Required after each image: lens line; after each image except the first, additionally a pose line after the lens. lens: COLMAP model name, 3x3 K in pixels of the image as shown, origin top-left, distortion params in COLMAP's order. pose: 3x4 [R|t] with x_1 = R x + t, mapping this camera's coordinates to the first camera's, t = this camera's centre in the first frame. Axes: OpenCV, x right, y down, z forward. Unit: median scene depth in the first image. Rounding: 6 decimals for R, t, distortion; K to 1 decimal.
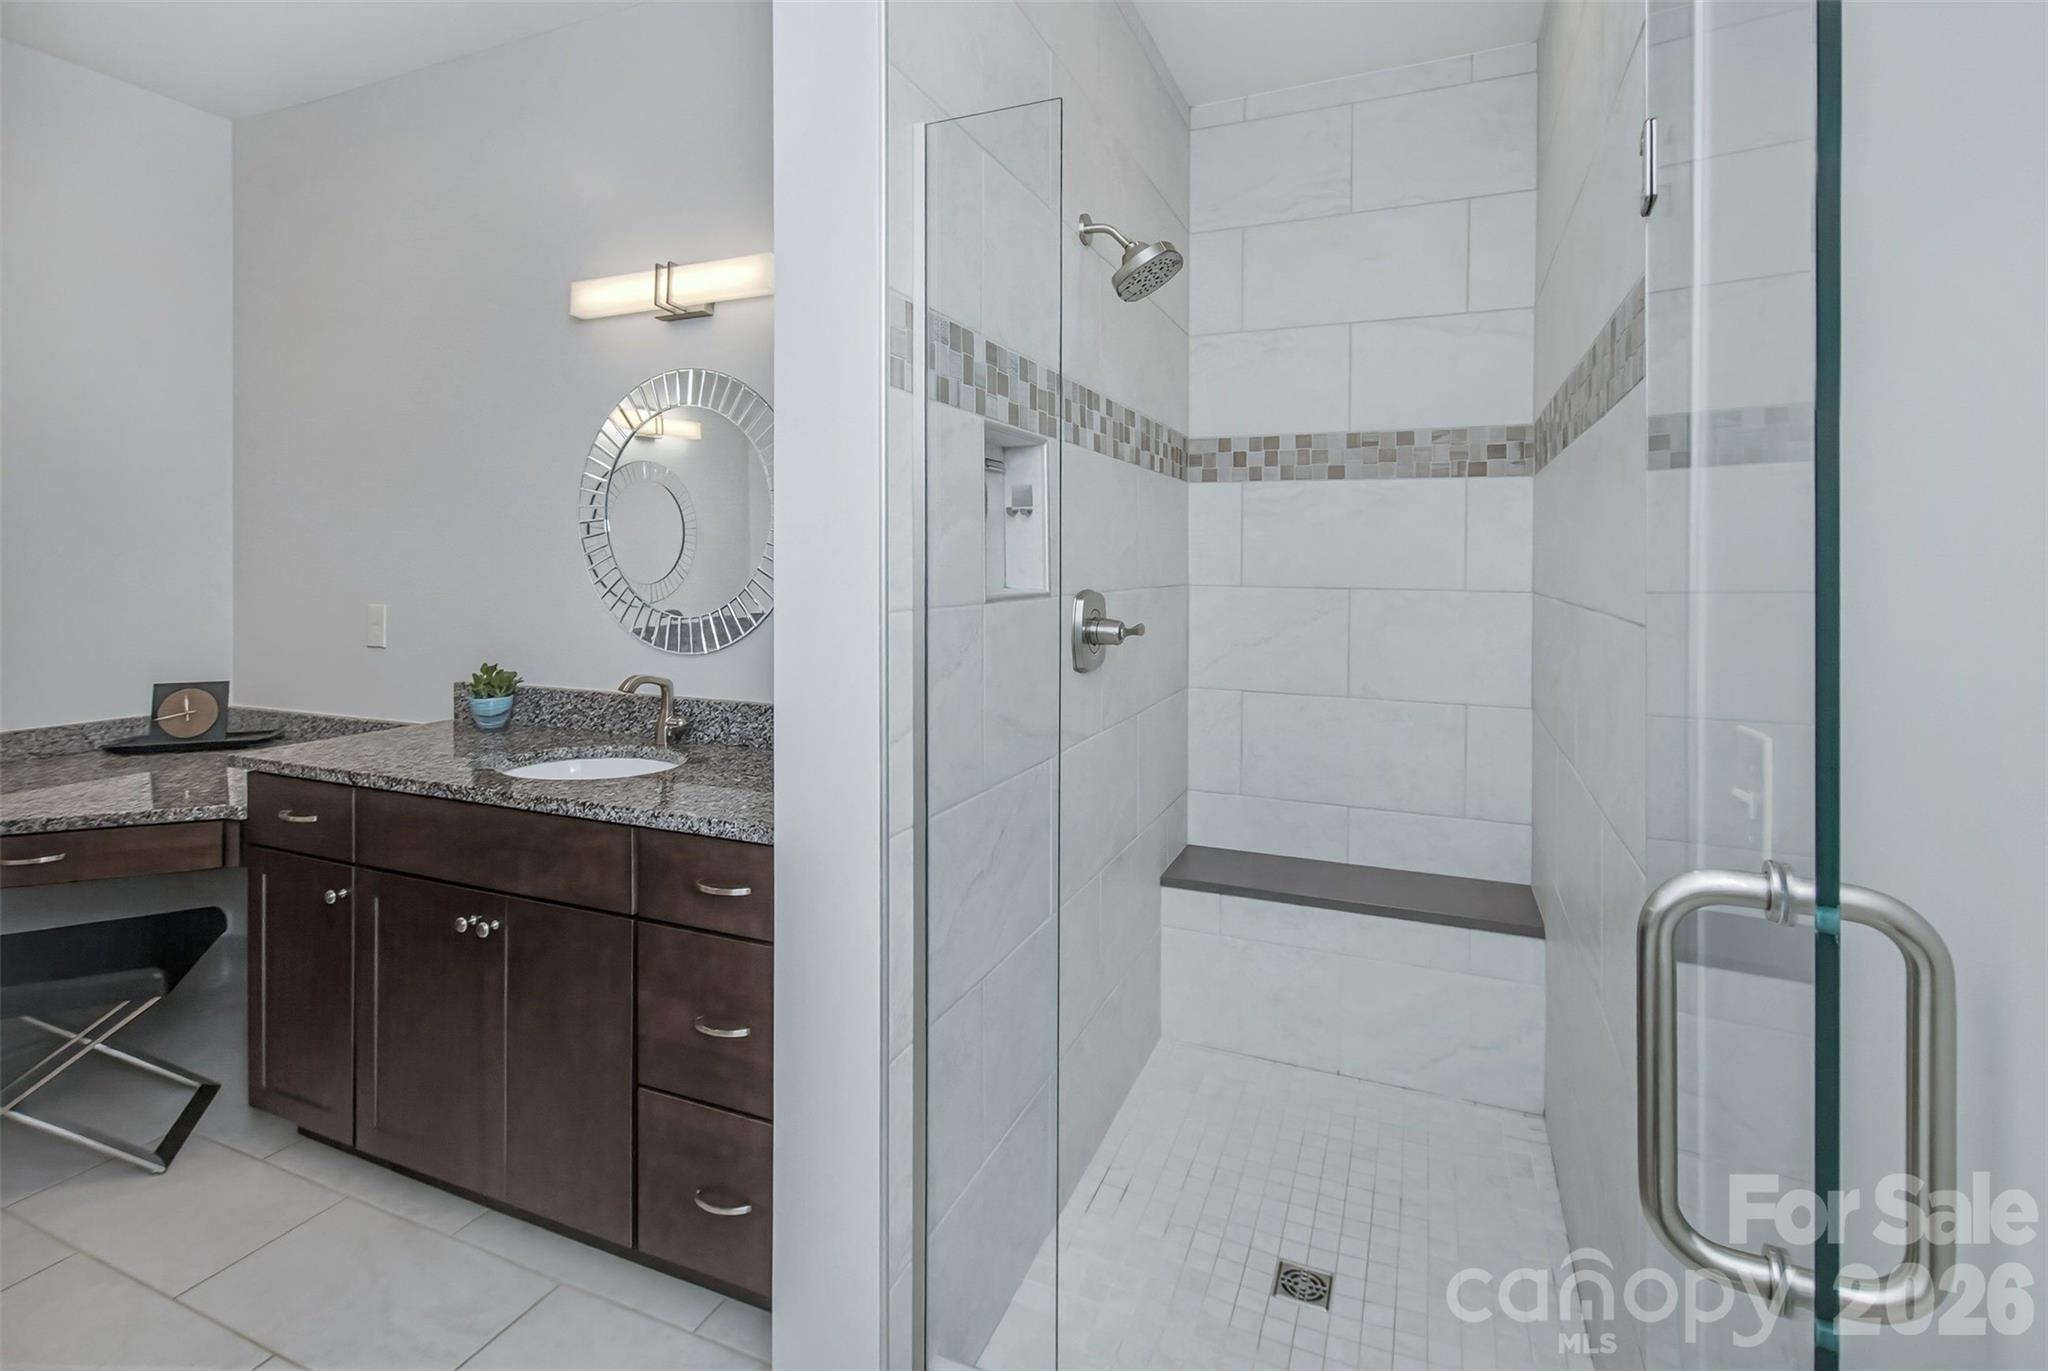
lens RADIAL K [[972.1, 0, 998.5], [0, 972.1, 569.2], [0, 0, 1]] dist [0.009146, -0.002136]
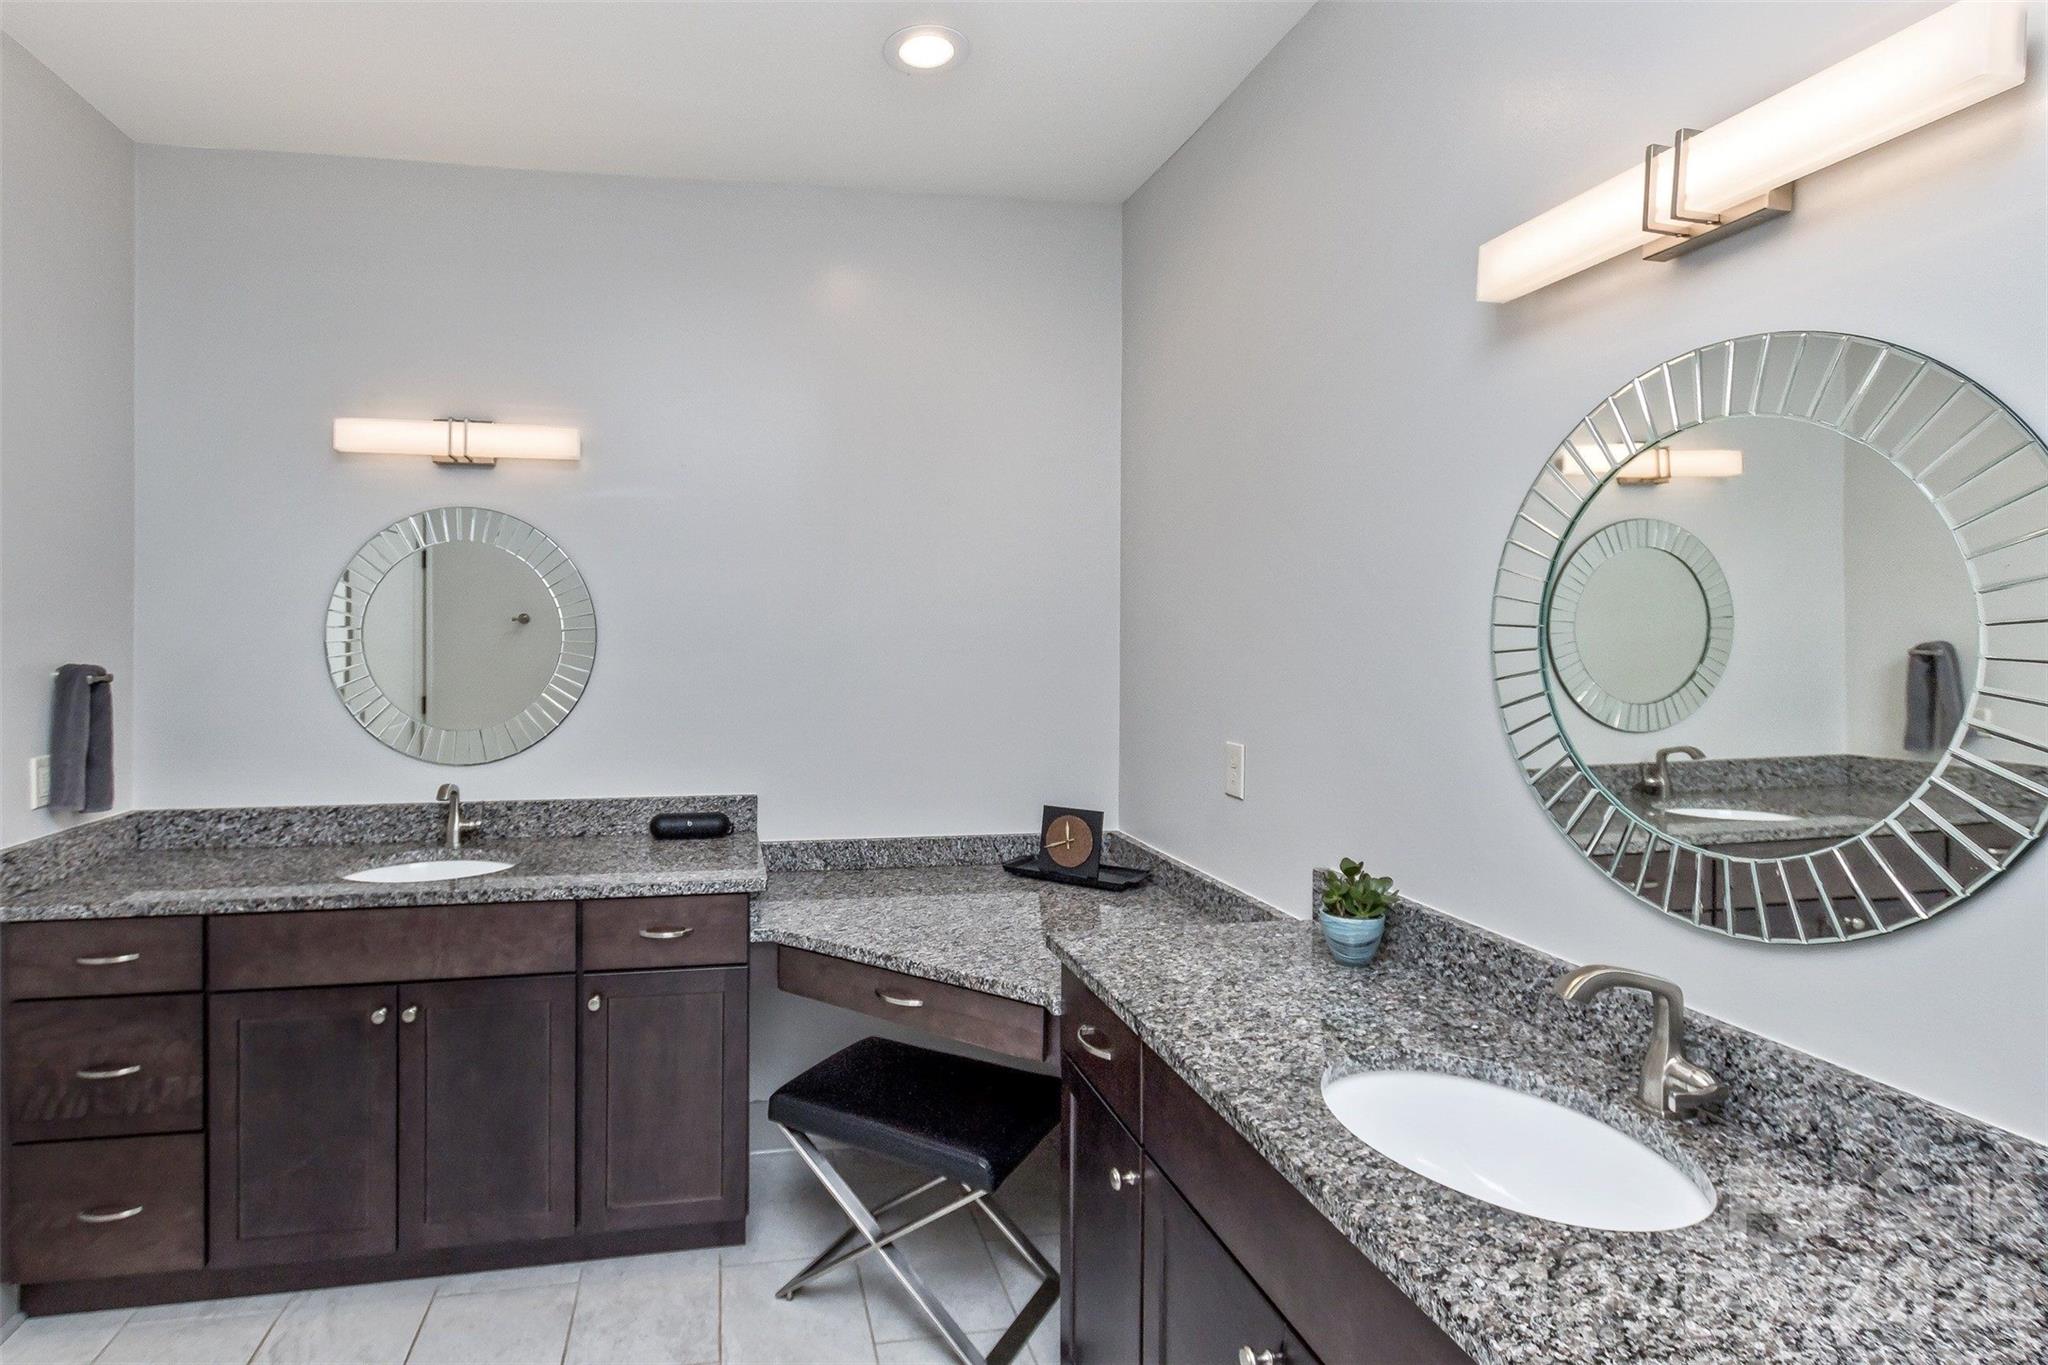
lens RADIAL K [[1019.1, 0, 882.4], [0, 1019.1, 647.1], [0, 0, 1]] dist [0.006486, 0.001152]
pose [[0.548298, 0.006915, -0.836254, -0.121422], [-0.002536, 0.999975, 0.006605, -0.057724], [0.836279, -0.001501, 0.548302, 0.370593]]
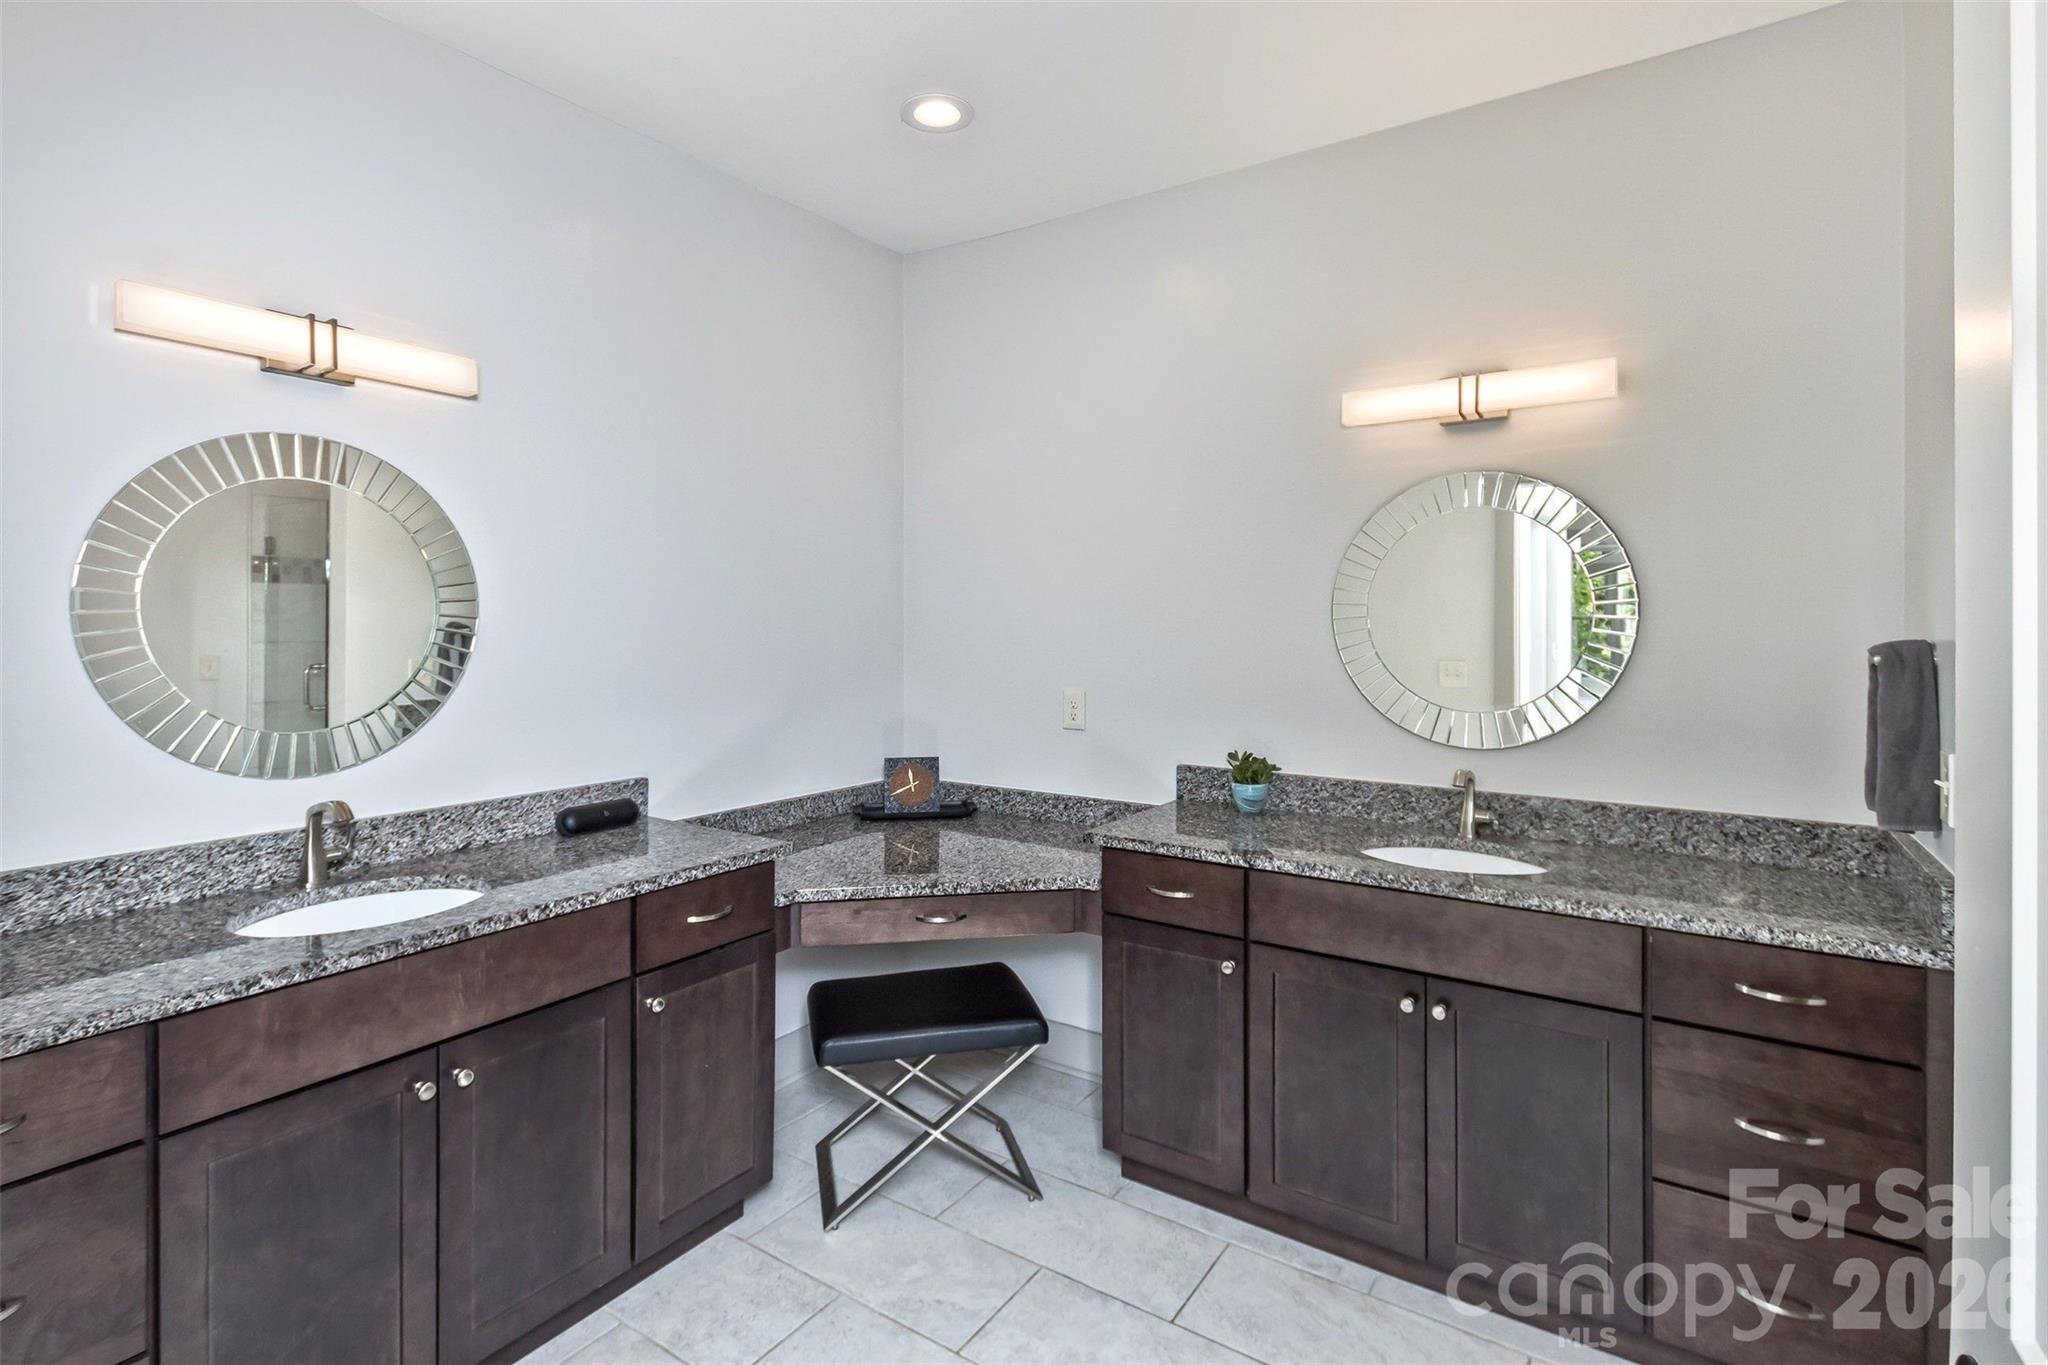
lens RADIAL K [[972.1, 0, 1018.6], [0, 972.1, 632.8], [0, 0, 1]] dist [0.009146, -0.002136]
pose [[0.983930, 0.000384, -0.178555, -0.614154], [0.000293, 0.999993, 0.003767, -0.040554], [0.178555, -0.003759, 0.983923, -0.107054]]
